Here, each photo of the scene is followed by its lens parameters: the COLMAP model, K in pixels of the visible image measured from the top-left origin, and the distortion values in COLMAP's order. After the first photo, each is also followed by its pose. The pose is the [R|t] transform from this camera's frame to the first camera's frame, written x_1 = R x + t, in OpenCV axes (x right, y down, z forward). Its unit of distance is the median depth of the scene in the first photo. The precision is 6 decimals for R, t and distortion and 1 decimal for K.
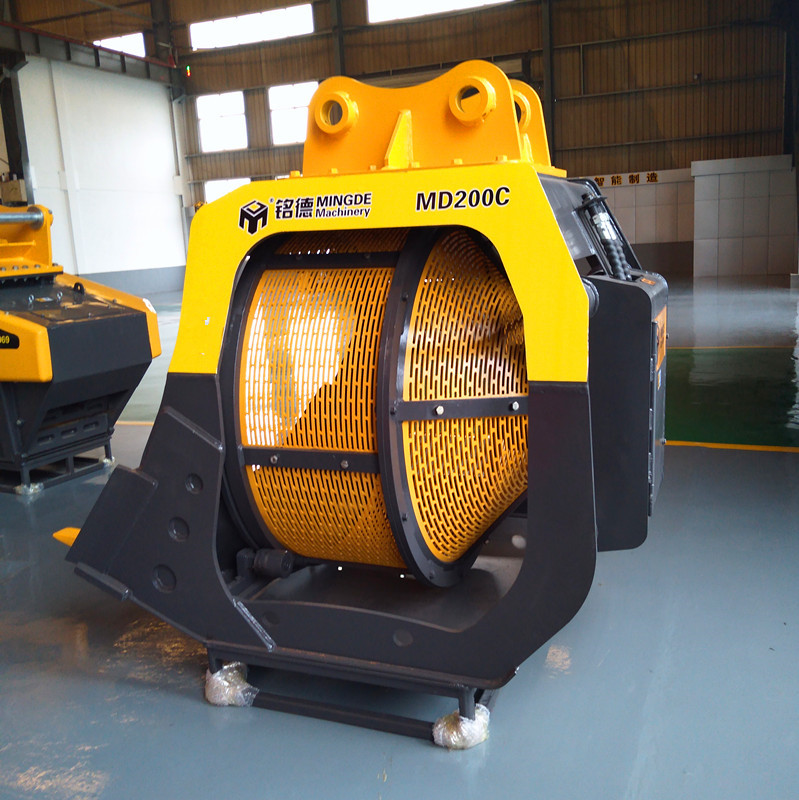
lens RADIAL K [[866.1, 0, 399.5], [0, 866.1, 400.0], [0, 0, 1]] dist [0.066779, -0.139846]
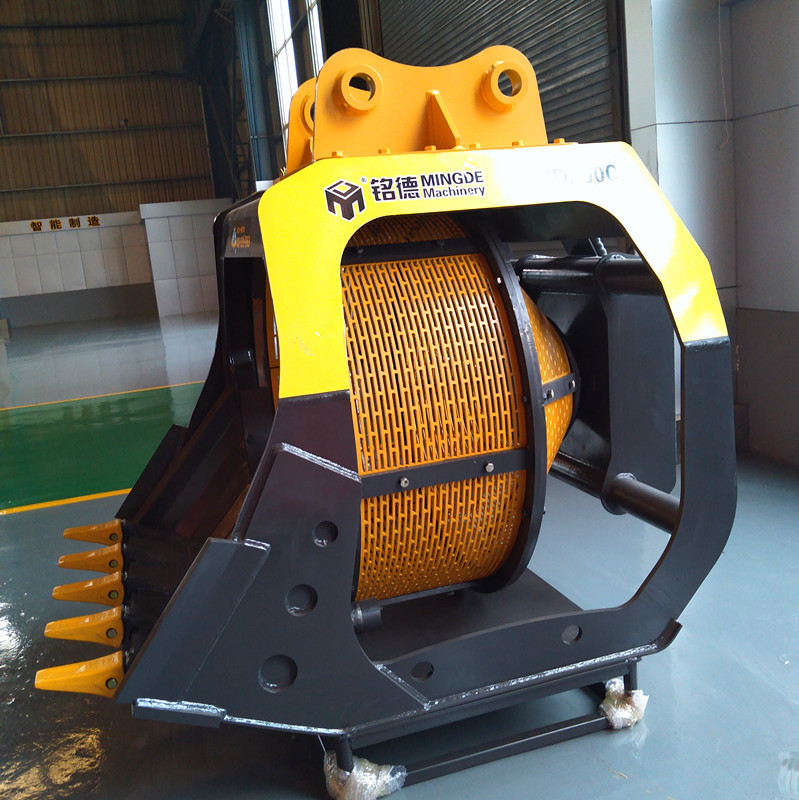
lens RADIAL K [[866.1, 0, 399.5], [0, 866.1, 400.0], [0, 0, 1]] dist [0.066779, -0.139846]
pose [[0.761918, -0.140852, 0.632173, -0.686072], [0.177051, 0.984184, 0.005893, -0.017124], [-0.623005, 0.107436, 0.774805, 0.343382]]
